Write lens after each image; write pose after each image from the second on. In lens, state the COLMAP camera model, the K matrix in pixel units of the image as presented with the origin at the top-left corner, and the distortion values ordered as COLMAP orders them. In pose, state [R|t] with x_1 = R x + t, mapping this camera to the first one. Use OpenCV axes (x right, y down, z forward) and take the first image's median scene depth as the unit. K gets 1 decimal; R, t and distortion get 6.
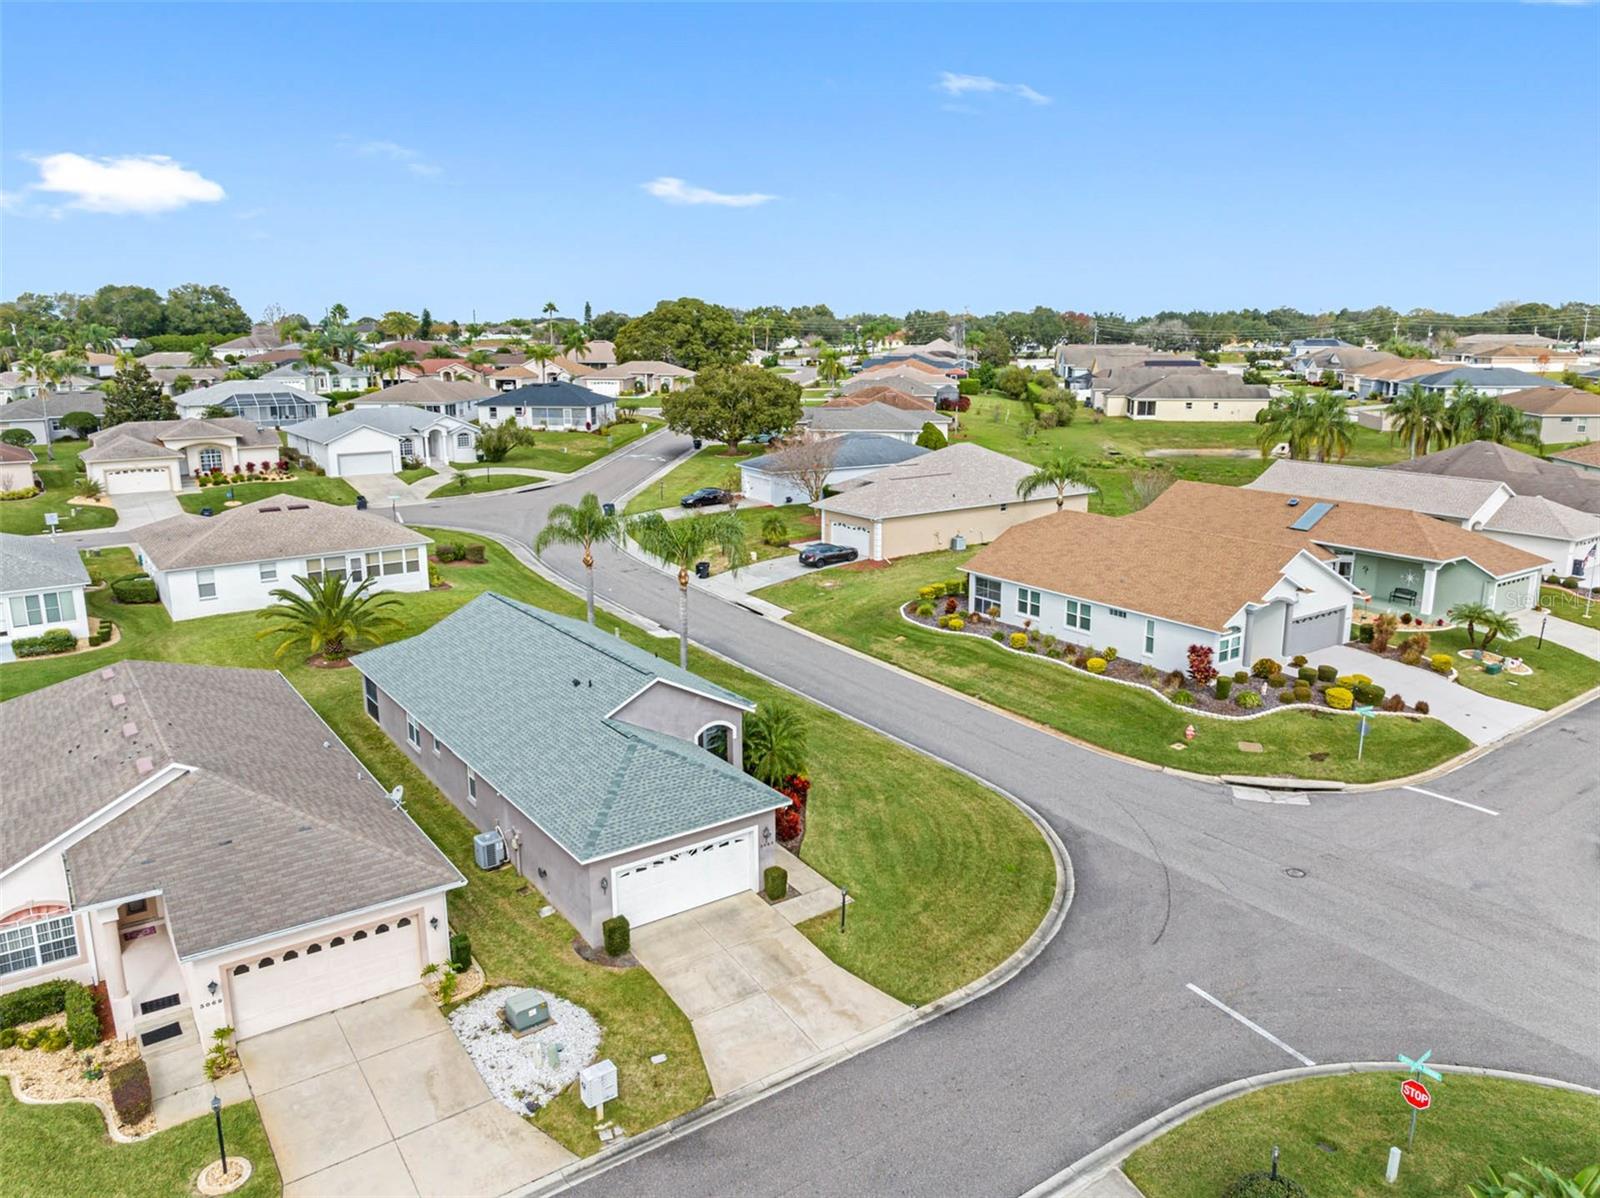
lens RADIAL K [[1152.1, 0, 810.3], [0, 1152.1, 594.7], [0, 0, 1]] dist [0.010872, -0.022545]
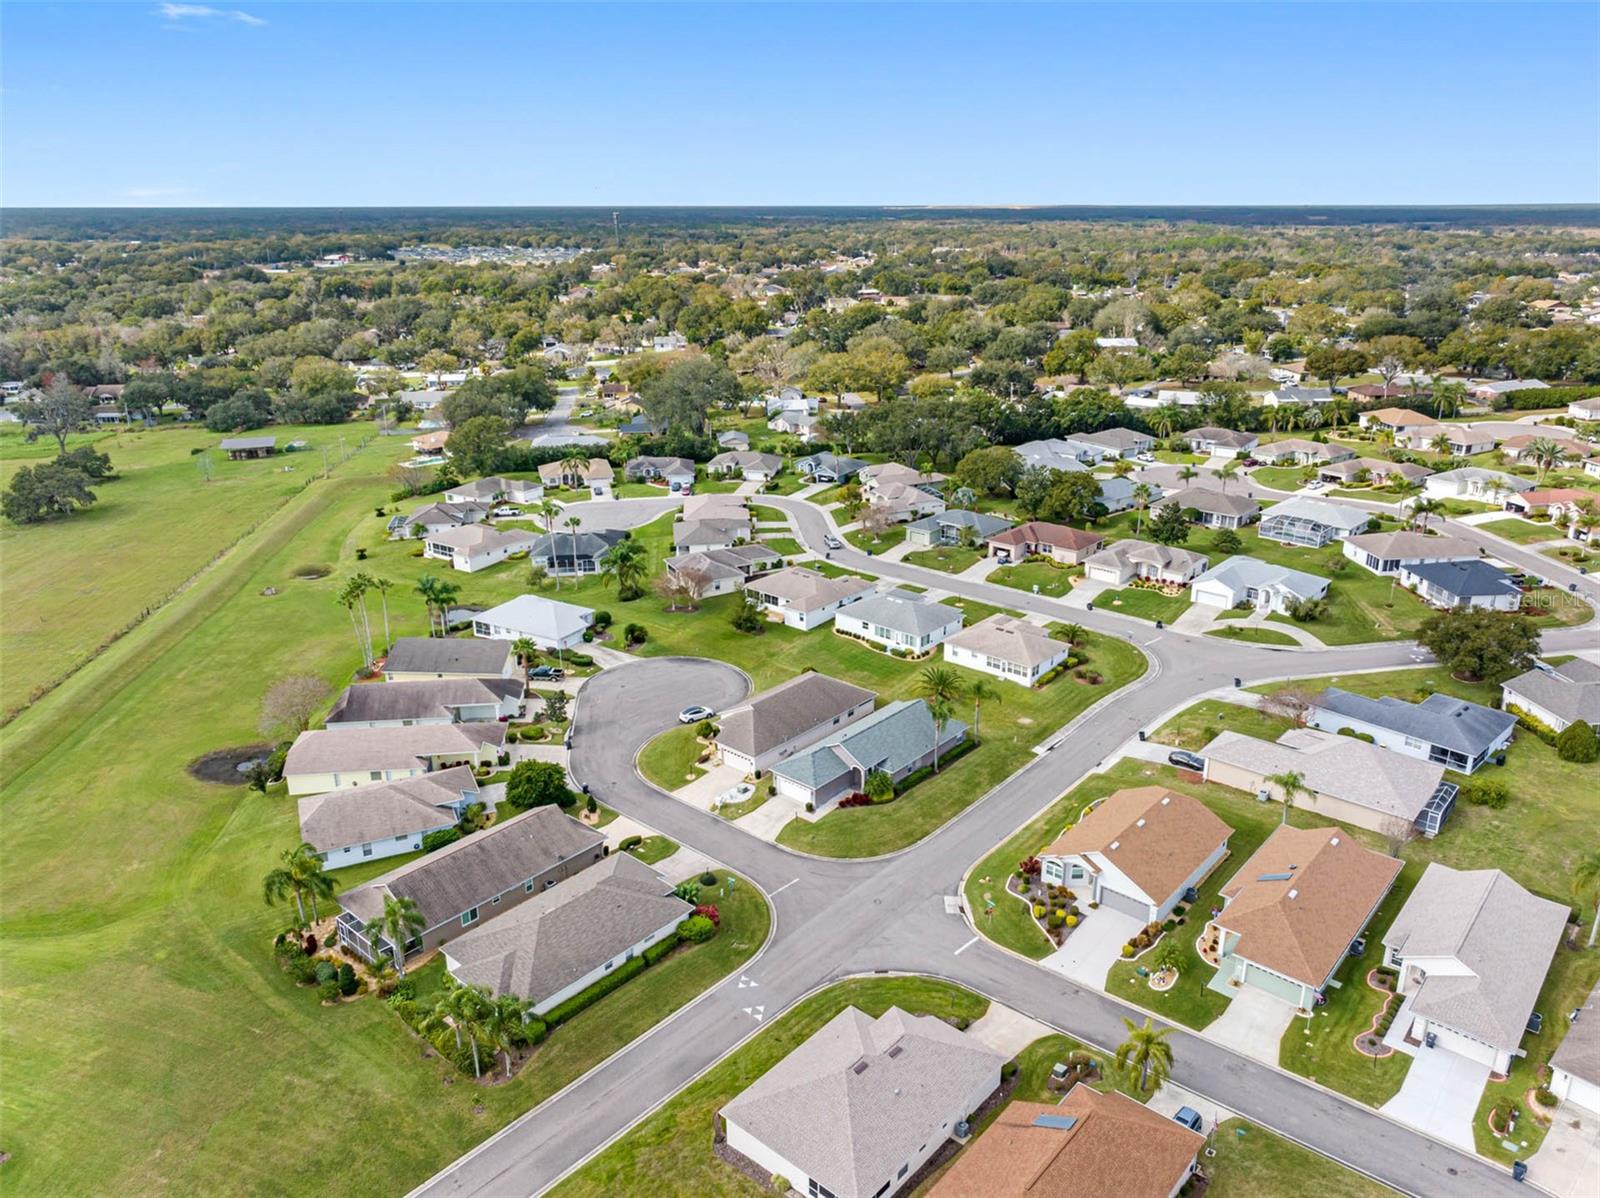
lens RADIAL K [[1131.5, 0, 793.3], [0, 1131.5, 596.8], [0, 0, 1]] dist [0.001180, 0.001671]
pose [[0.225528, 0.325318, -0.918317, 1.831678], [-0.219894, 0.935275, 0.277322, -0.814584], [0.949096, 0.139389, 0.282466, -0.076909]]
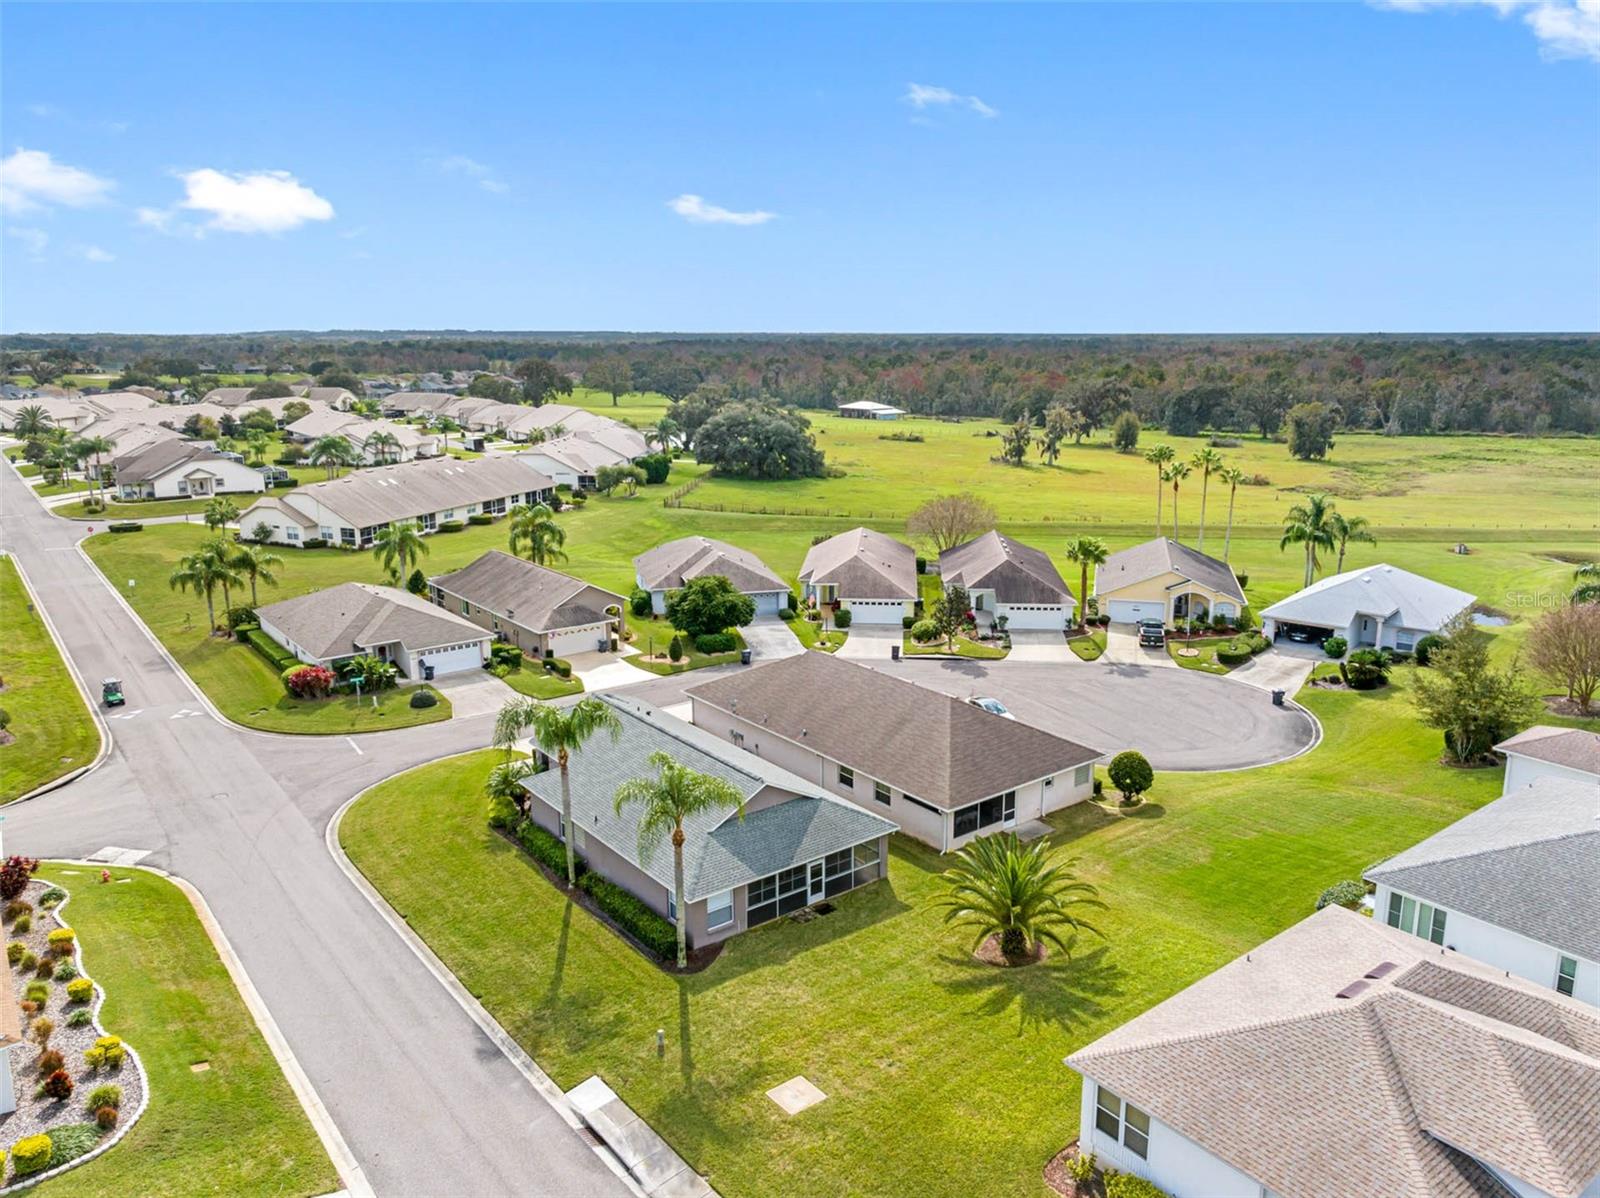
lens RADIAL K [[1152.1, 0, 810.3], [0, 1152.1, 594.7], [0, 0, 1]] dist [0.010872, -0.022545]
pose [[-0.999086, 0.015246, -0.039941, -0.250354], [-0.003934, 0.897499, 0.440999, -0.511000], [0.042571, 0.440753, -0.896618, 1.611495]]
